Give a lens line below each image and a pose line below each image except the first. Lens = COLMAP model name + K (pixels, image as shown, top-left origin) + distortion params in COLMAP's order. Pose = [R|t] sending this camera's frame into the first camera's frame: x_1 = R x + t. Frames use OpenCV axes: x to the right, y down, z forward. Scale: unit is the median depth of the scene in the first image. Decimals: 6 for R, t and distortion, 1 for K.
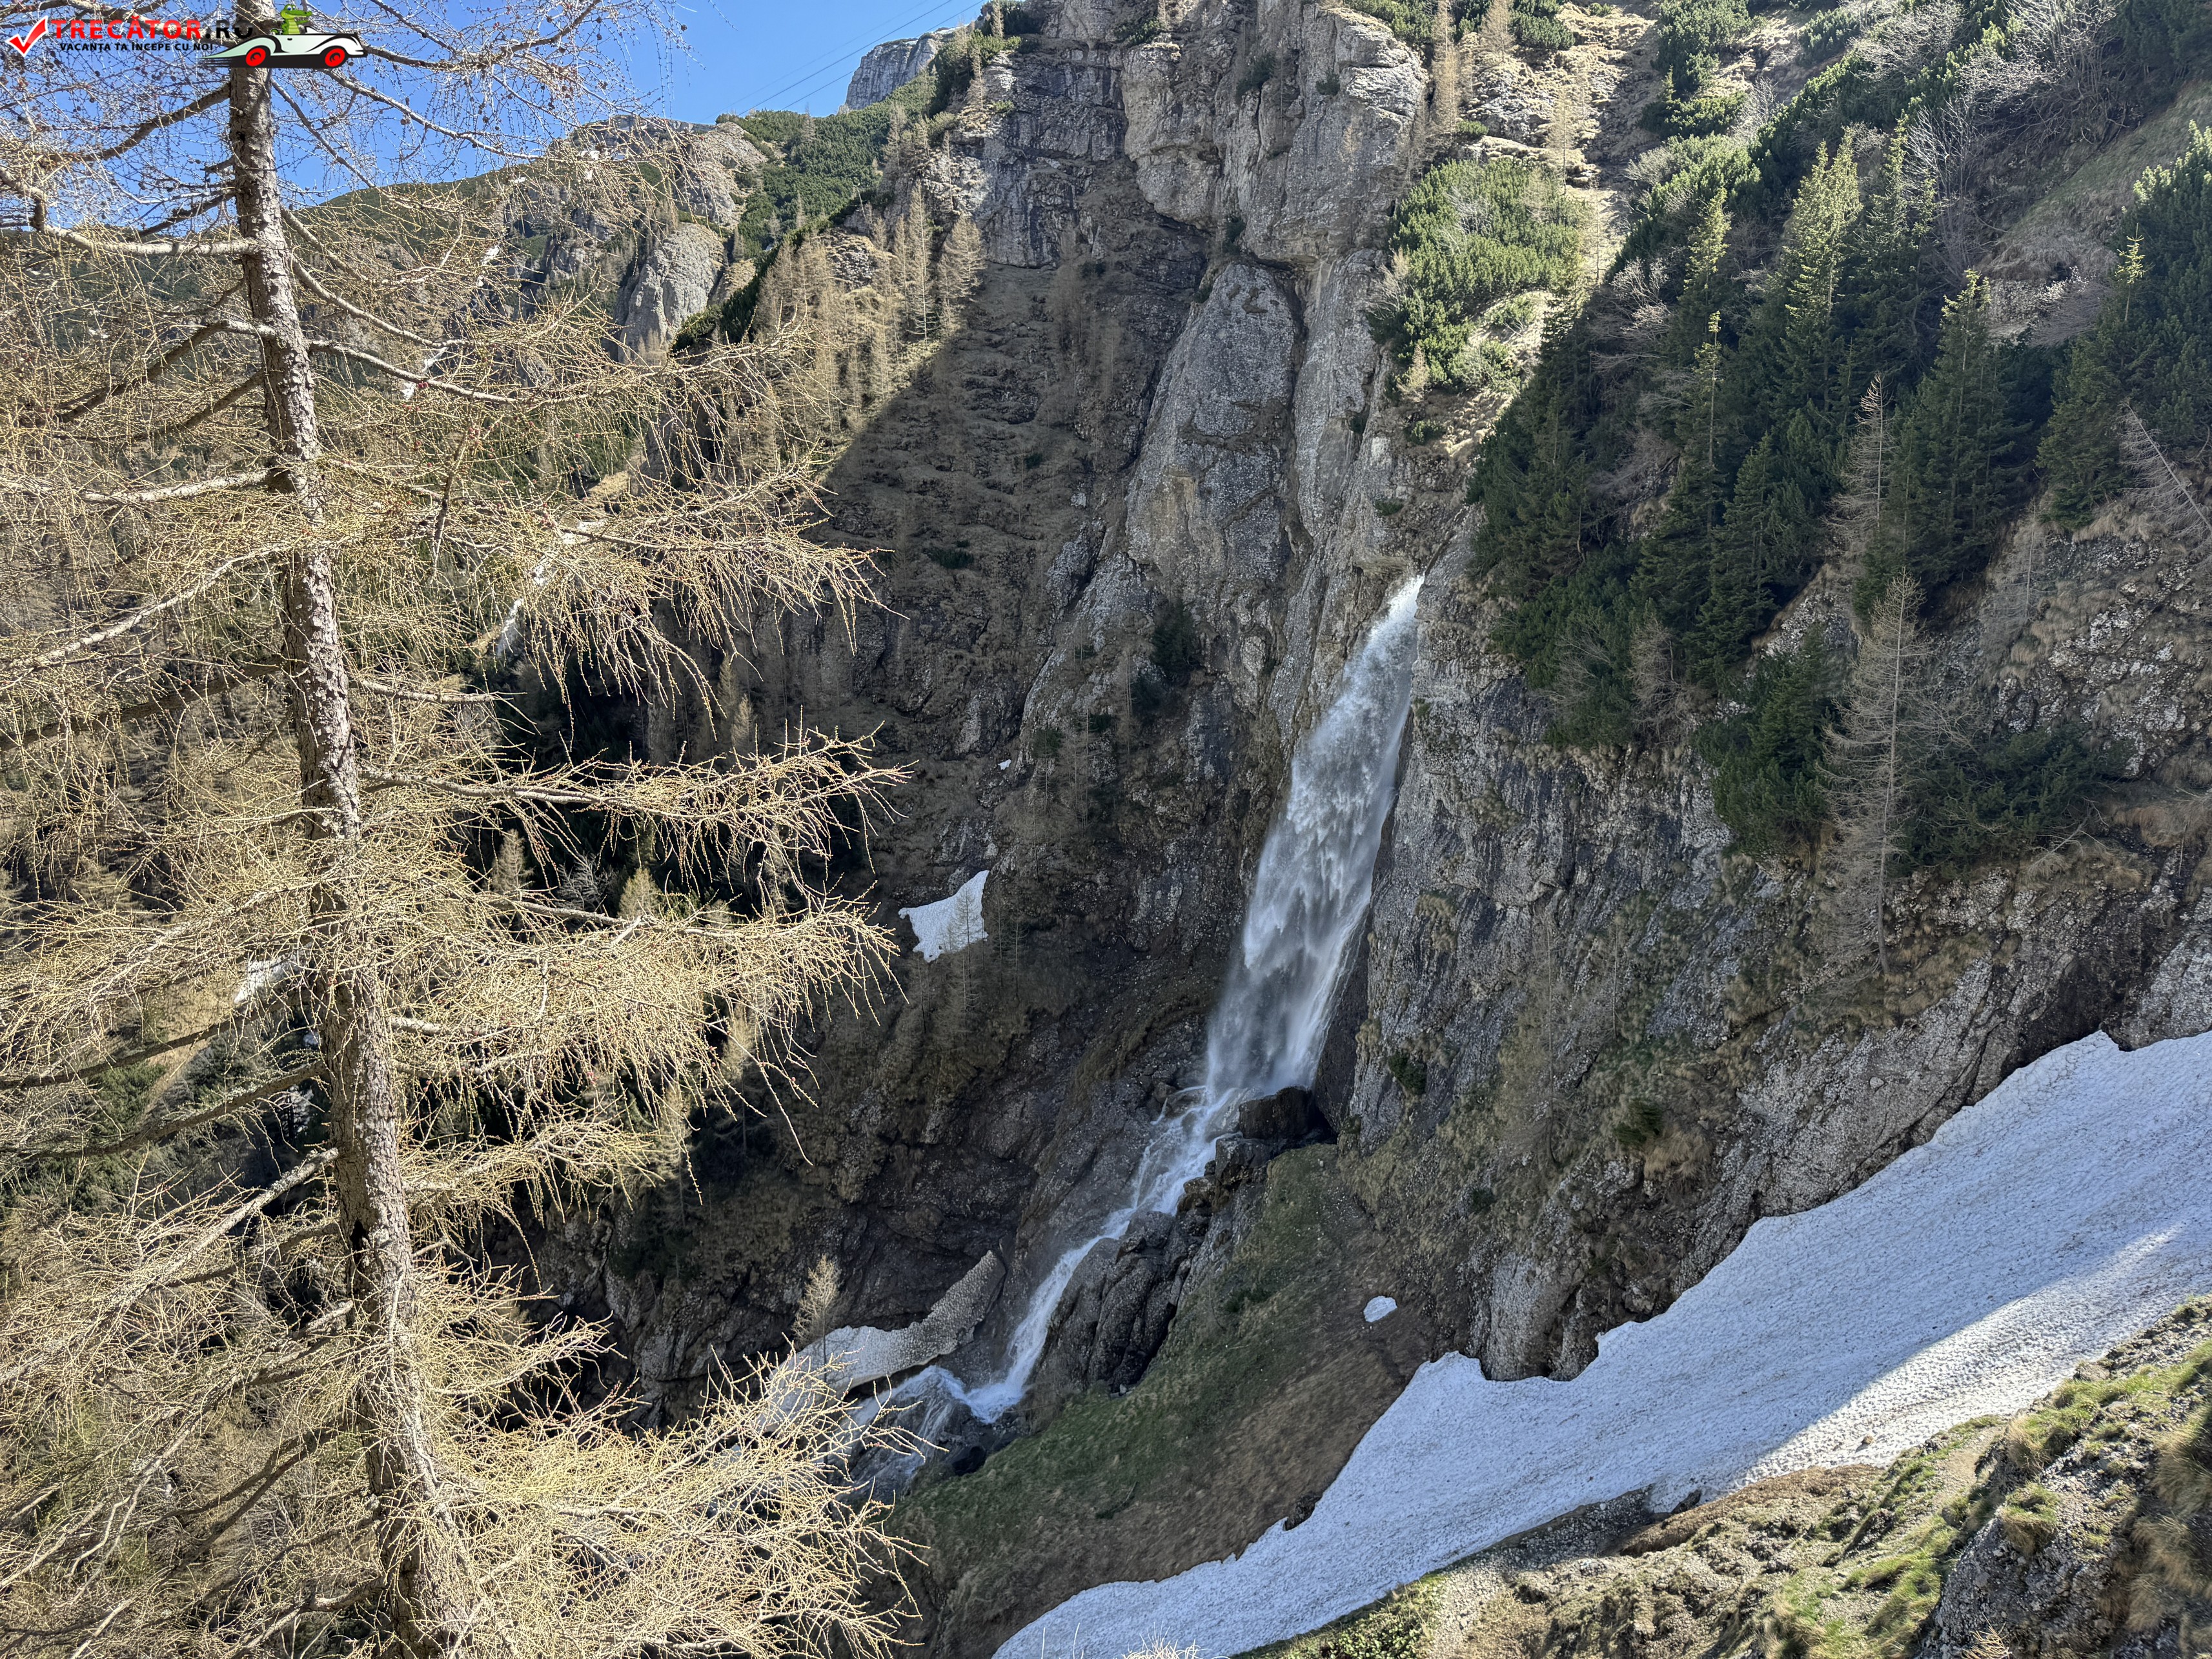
lens RADIAL K [[1537.1, 0, 1104.6], [0, 1537.1, 830.9], [0, 0, 1]] dist [0.165516, -0.341592]
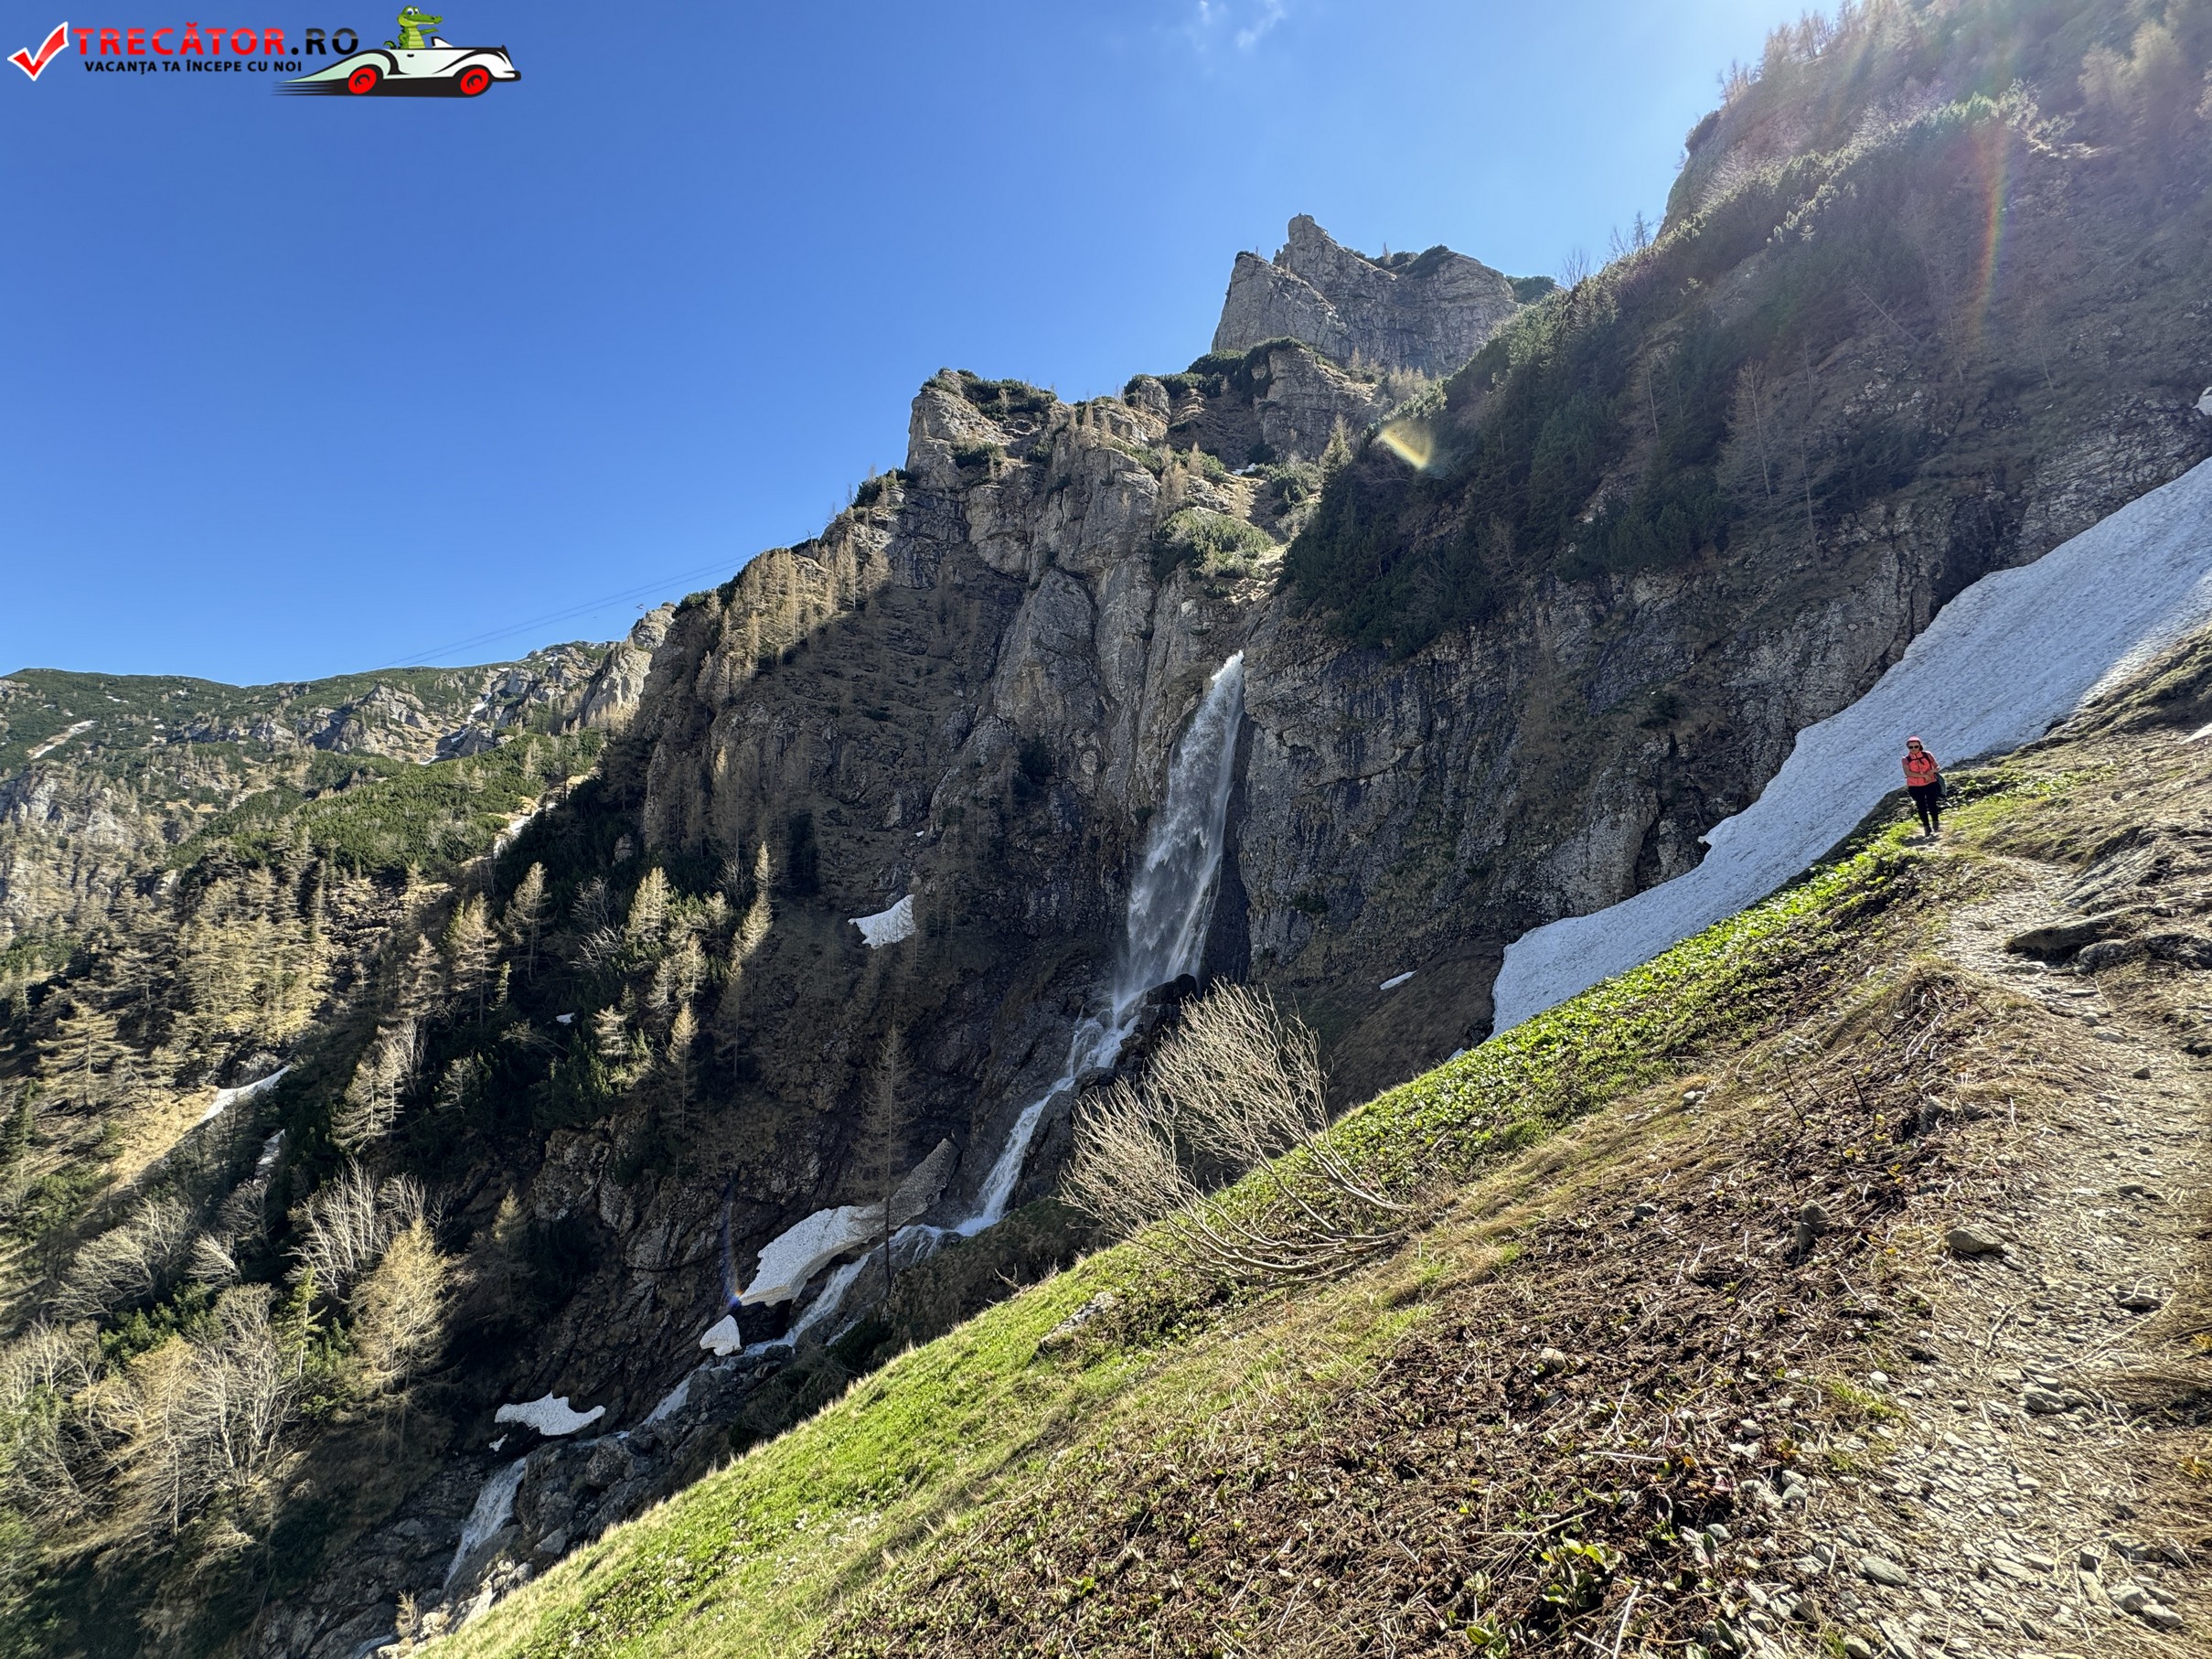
lens RADIAL K [[877.1, 0, 1106.3], [0, 877.1, 825.1], [0, 0, 1]] dist [-0.002296, -0.000213]
pose [[0.959752, 0.036846, 0.278423, -0.129617], [0.044135, 0.959252, -0.279084, 0.191759], [-0.277361, 0.280140, 0.919017, 0.194118]]
